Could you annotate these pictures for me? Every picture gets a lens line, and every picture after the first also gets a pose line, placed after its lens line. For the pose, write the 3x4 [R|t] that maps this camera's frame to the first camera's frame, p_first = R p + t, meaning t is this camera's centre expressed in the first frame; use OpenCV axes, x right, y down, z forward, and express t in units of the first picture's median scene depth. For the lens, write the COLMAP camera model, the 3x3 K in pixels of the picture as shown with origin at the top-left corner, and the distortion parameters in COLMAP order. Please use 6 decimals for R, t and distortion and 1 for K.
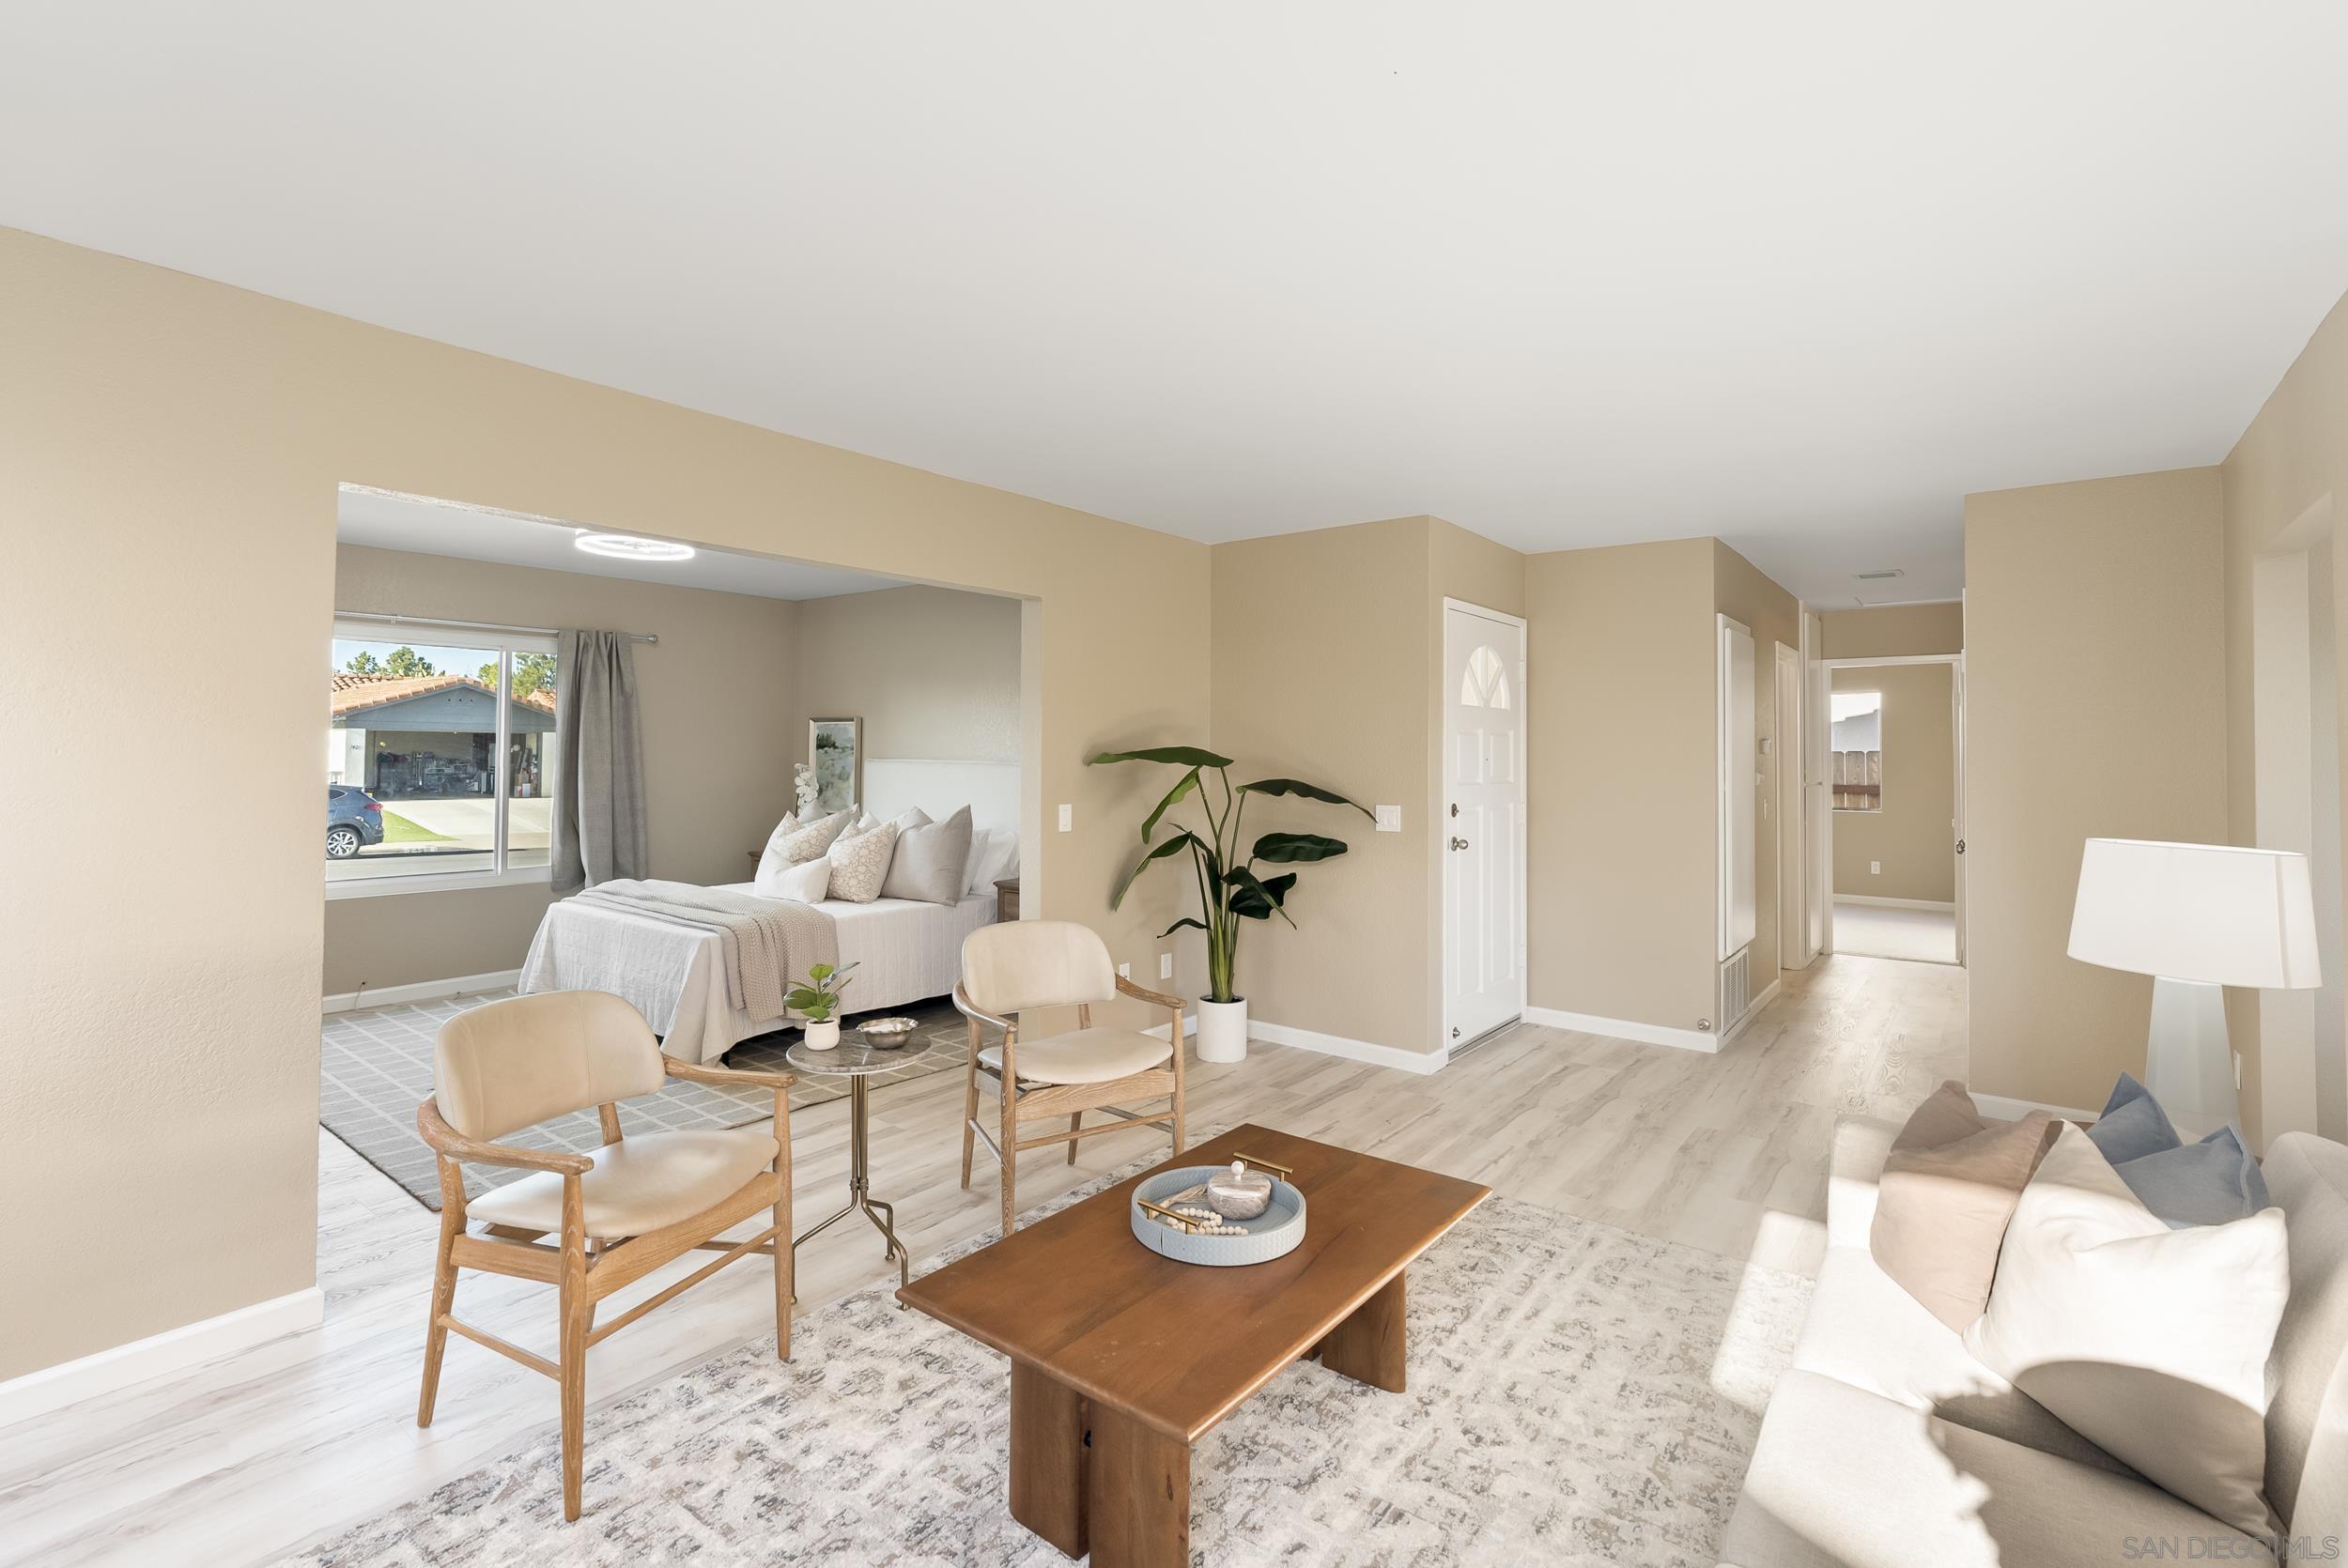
lens RADIAL K [[1062.2, 0, 1171.8], [0, 1062.2, 761.7], [0, 0, 1]] dist [-0.012183, 0.005466]
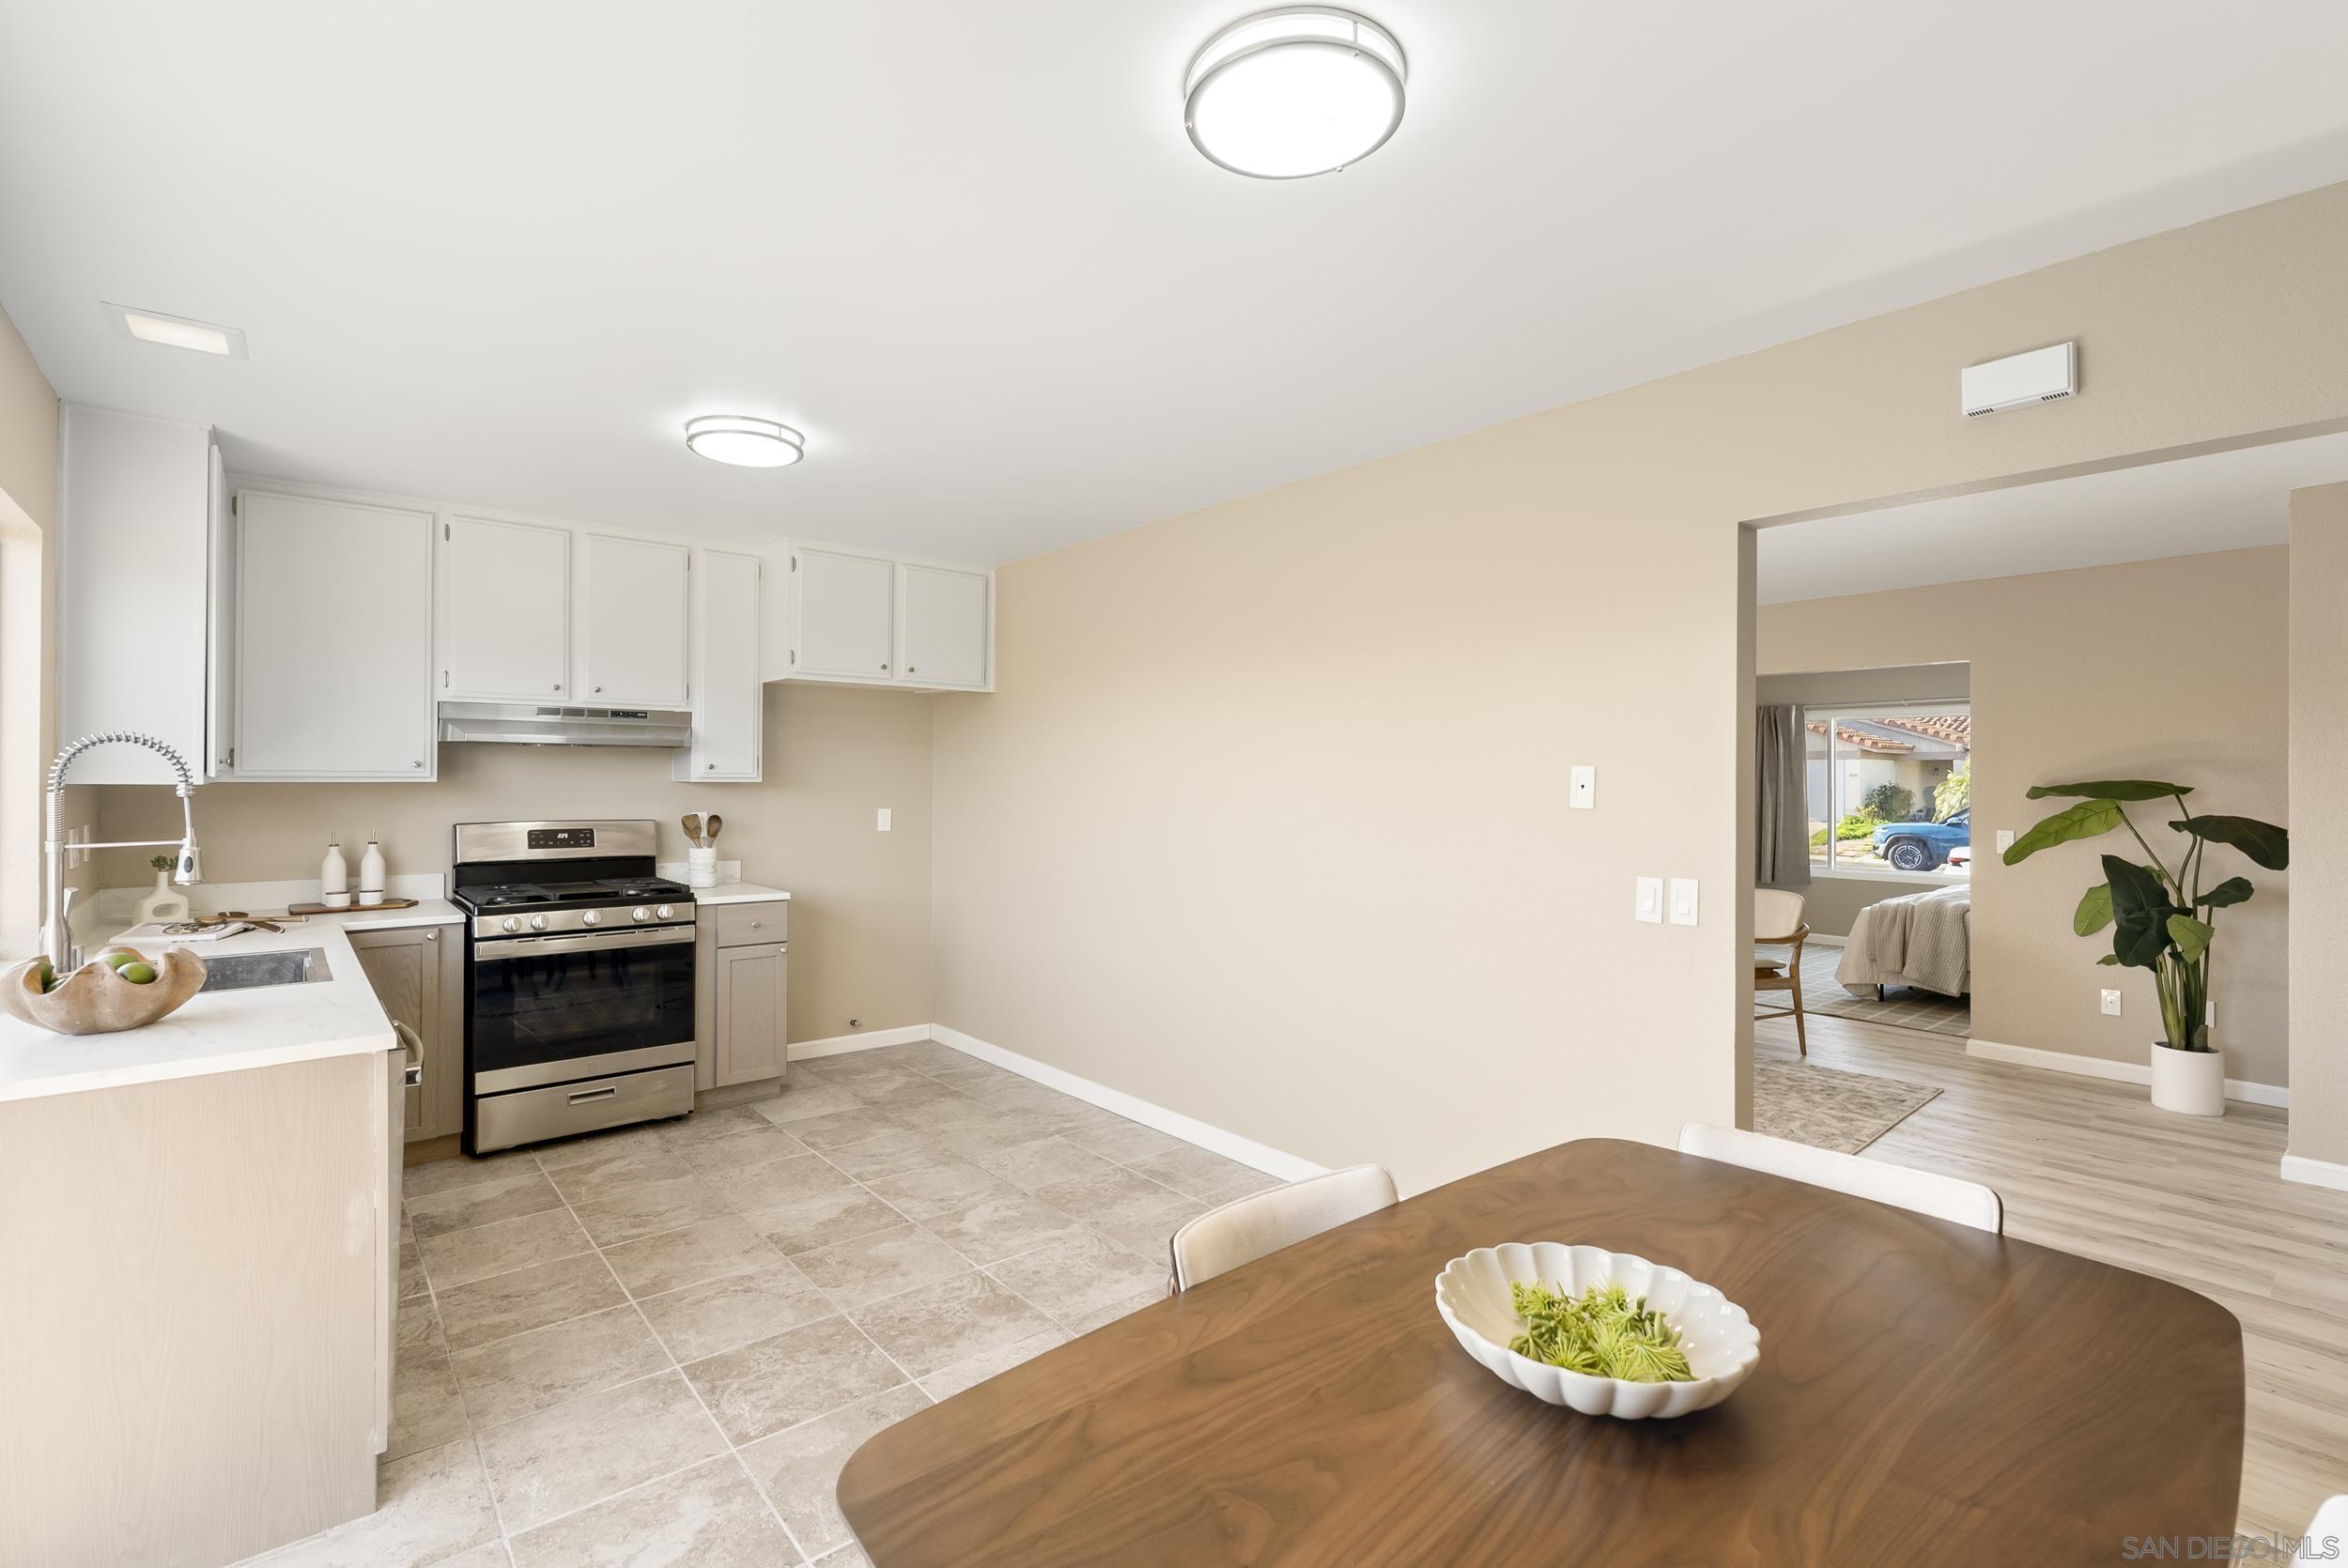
lens RADIAL K [[1062.2, 0, 1171.8], [0, 1062.2, 761.7], [0, 0, 1]] dist [-0.012183, 0.005466]
pose [[-0.198125, -0.029909, -0.979720, 1.465480], [-0.010838, 0.999540, -0.028323, 0.011406], [0.980117, 0.005006, -0.198358, 0.394018]]
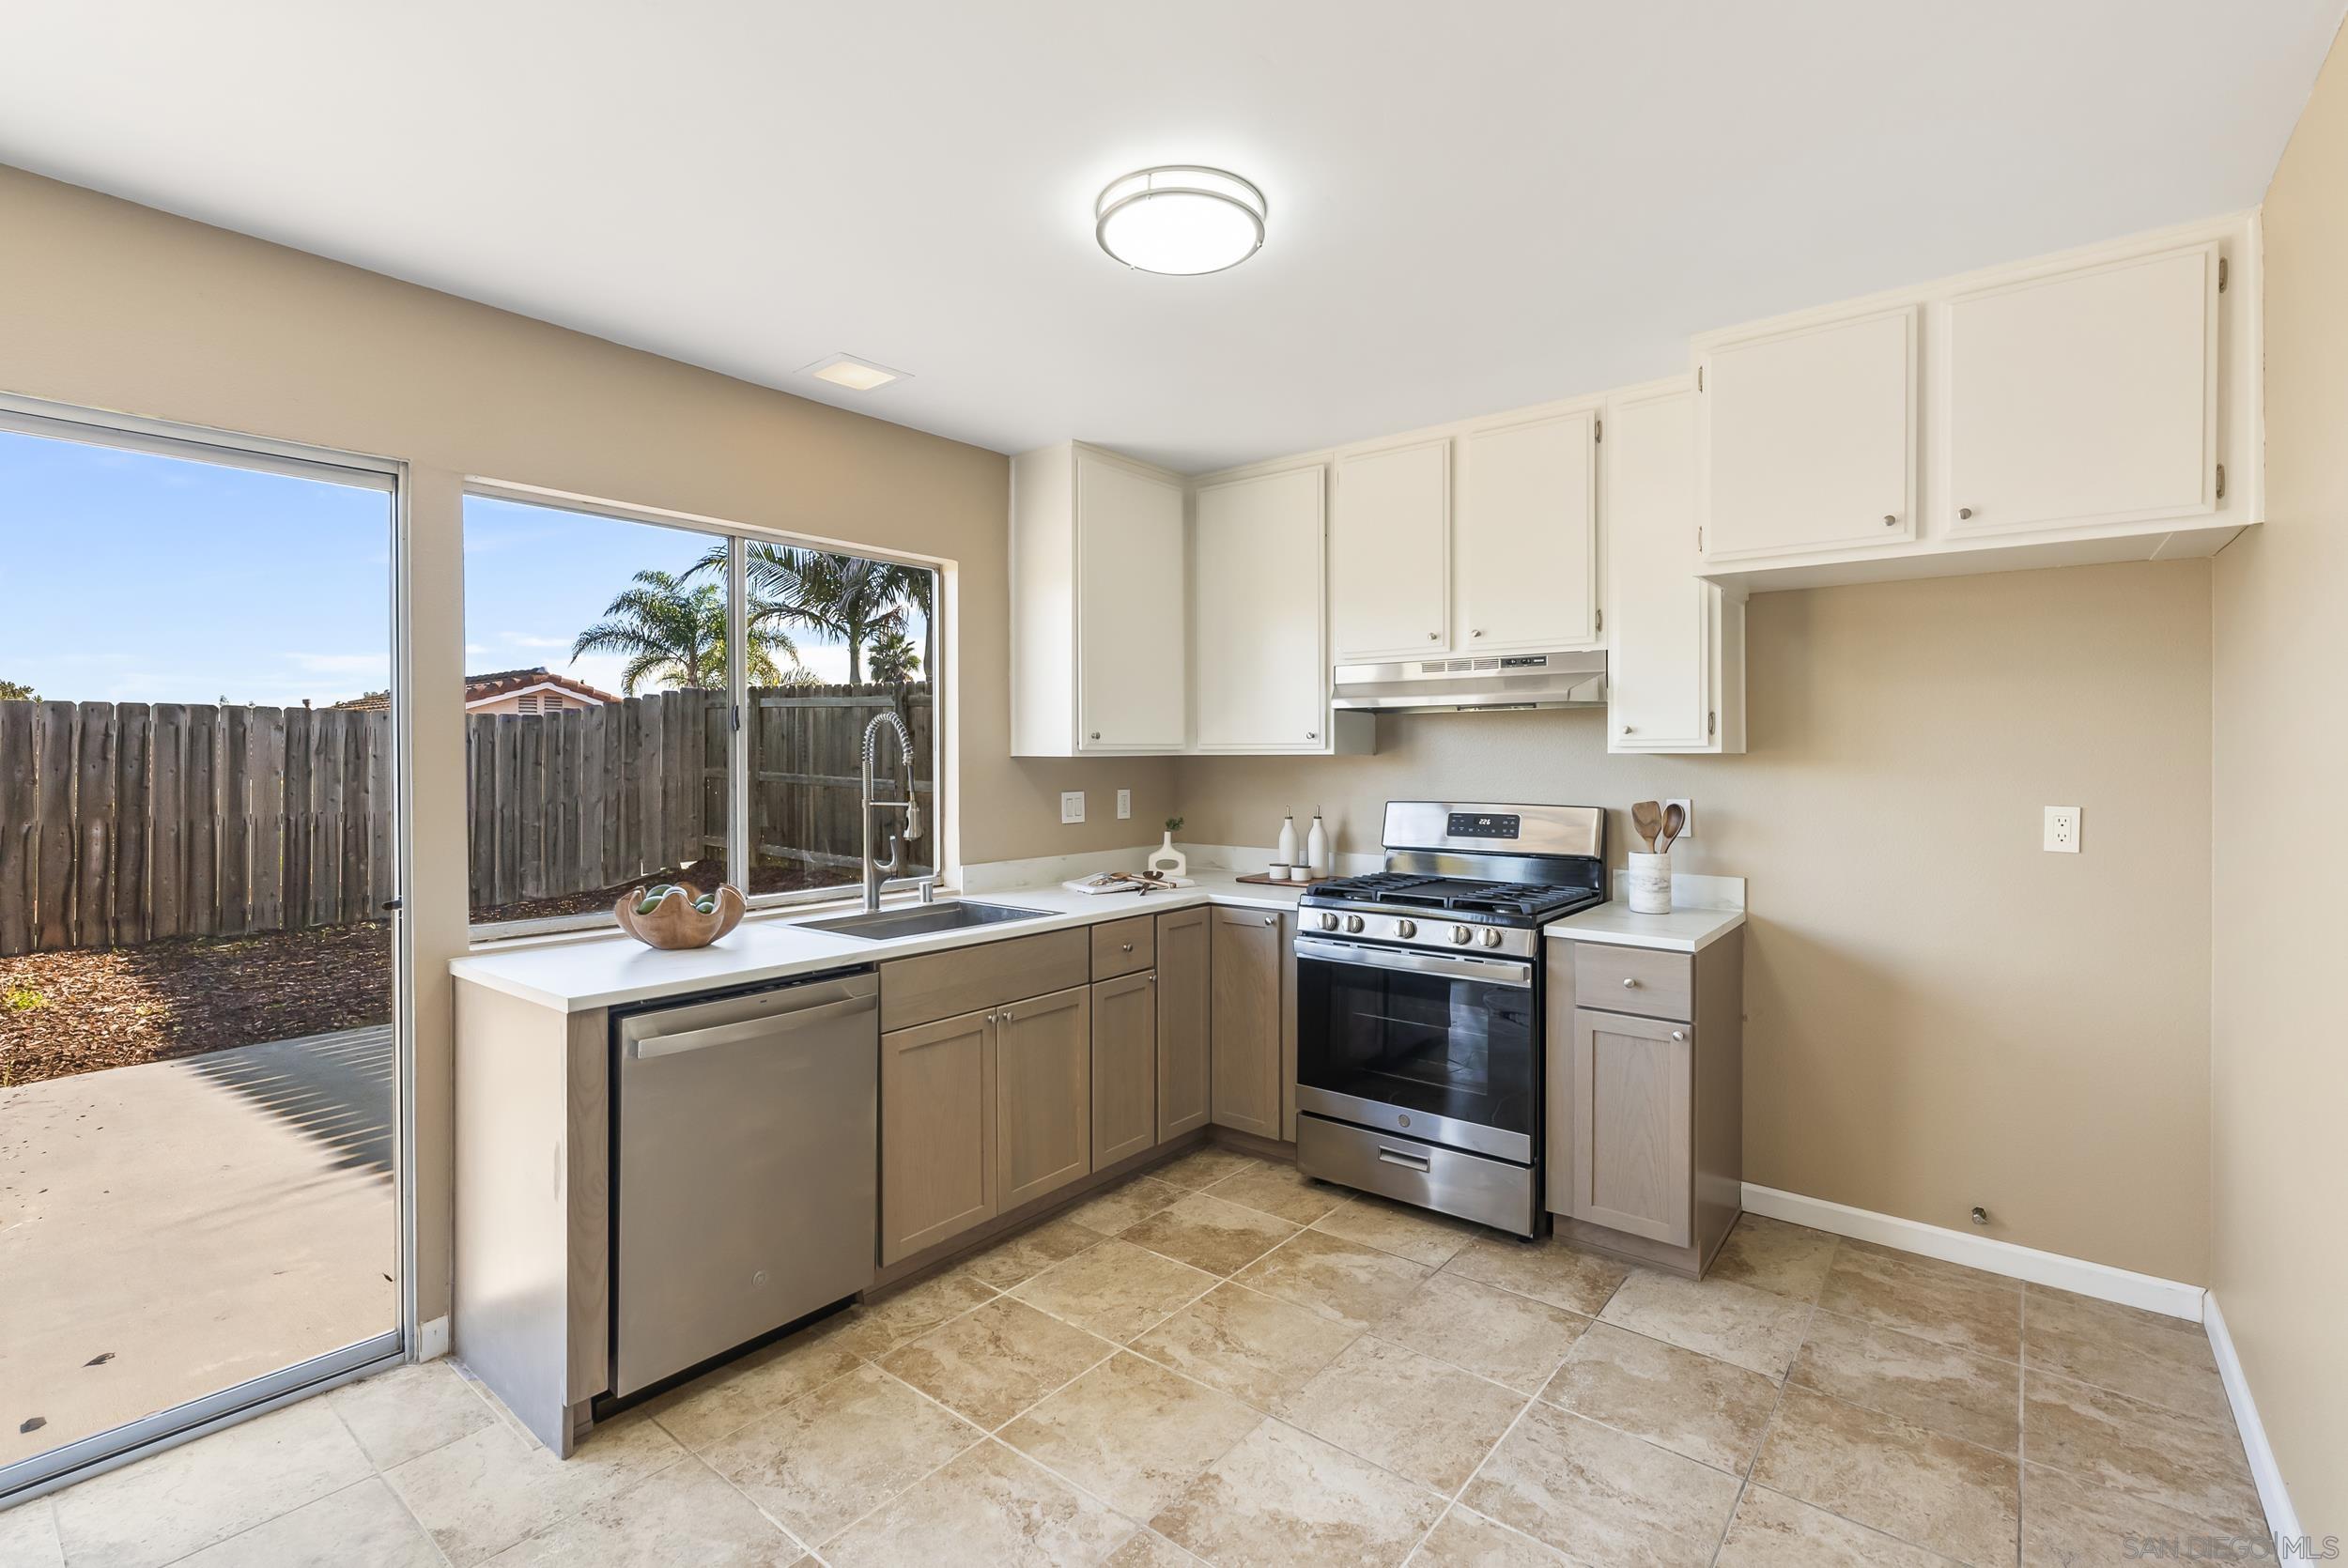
lens RADIAL K [[1062.2, 0, 1171.8], [0, 1062.2, 761.7], [0, 0, 1]] dist [-0.012183, 0.005466]
pose [[-0.999889, -0.011458, 0.009527, 0.717383], [-0.011376, 0.999898, 0.008642, 0.009203], [-0.009625, 0.008532, -0.999917, 0.436648]]
